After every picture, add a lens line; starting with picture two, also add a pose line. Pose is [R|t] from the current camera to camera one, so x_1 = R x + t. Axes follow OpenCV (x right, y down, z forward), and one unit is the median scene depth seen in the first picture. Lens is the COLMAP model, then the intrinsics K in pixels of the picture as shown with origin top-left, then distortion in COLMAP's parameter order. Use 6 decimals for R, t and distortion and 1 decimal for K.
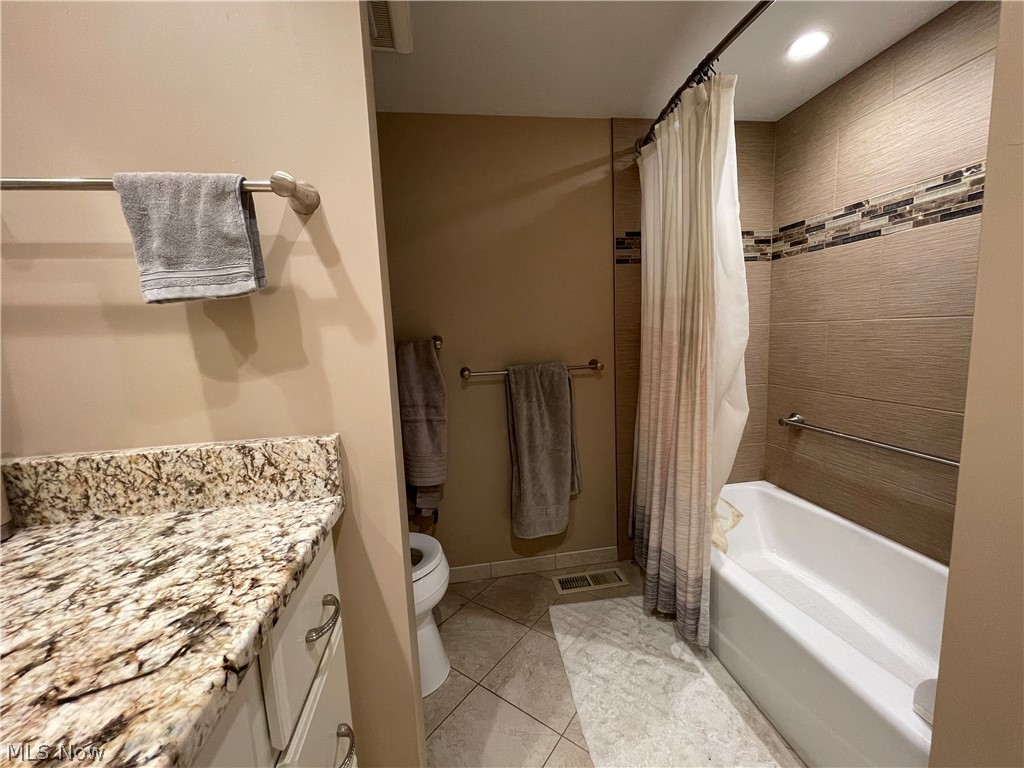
lens RADIAL K [[412.5, 0, 509.4], [0, 412.5, 387.5], [0, 0, 1]] dist [-0.002492, 0.001193]
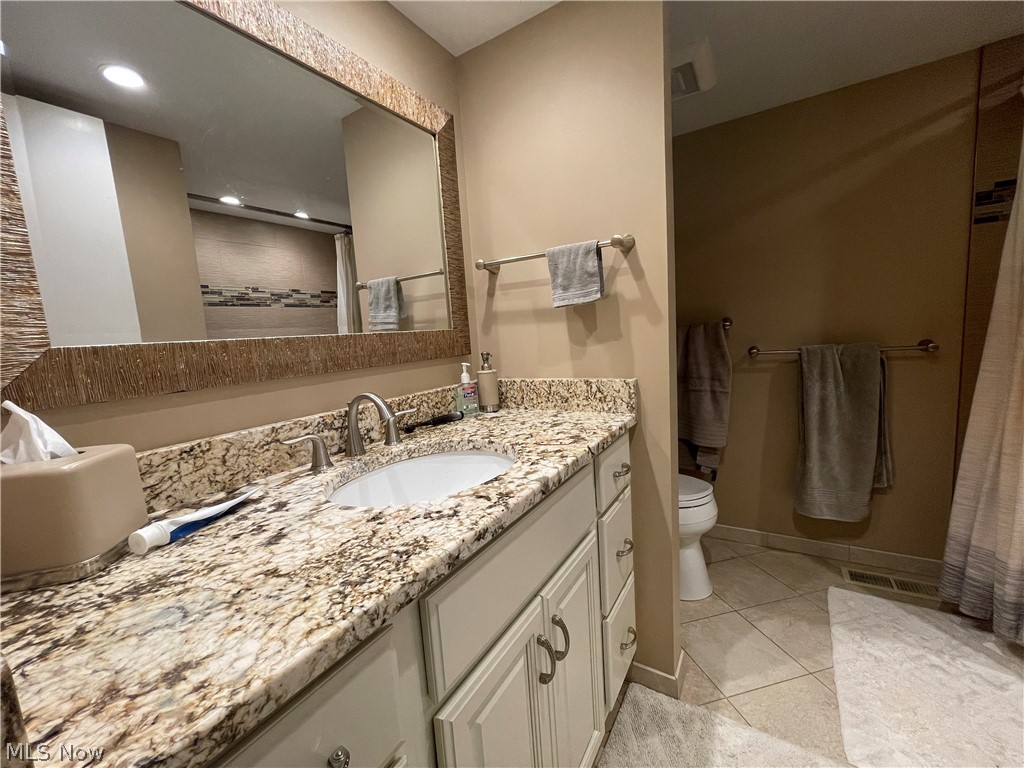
lens RADIAL K [[411.9, 0, 506.6], [0, 411.9, 381.6], [0, 0, 1]] dist [-0.000431, 0.000595]
pose [[0.757668, 0.069032, -0.648979, 0.299199], [-0.053083, 0.997614, 0.044144, 0.082794], [0.650478, 0.001003, 0.759525, -0.673171]]
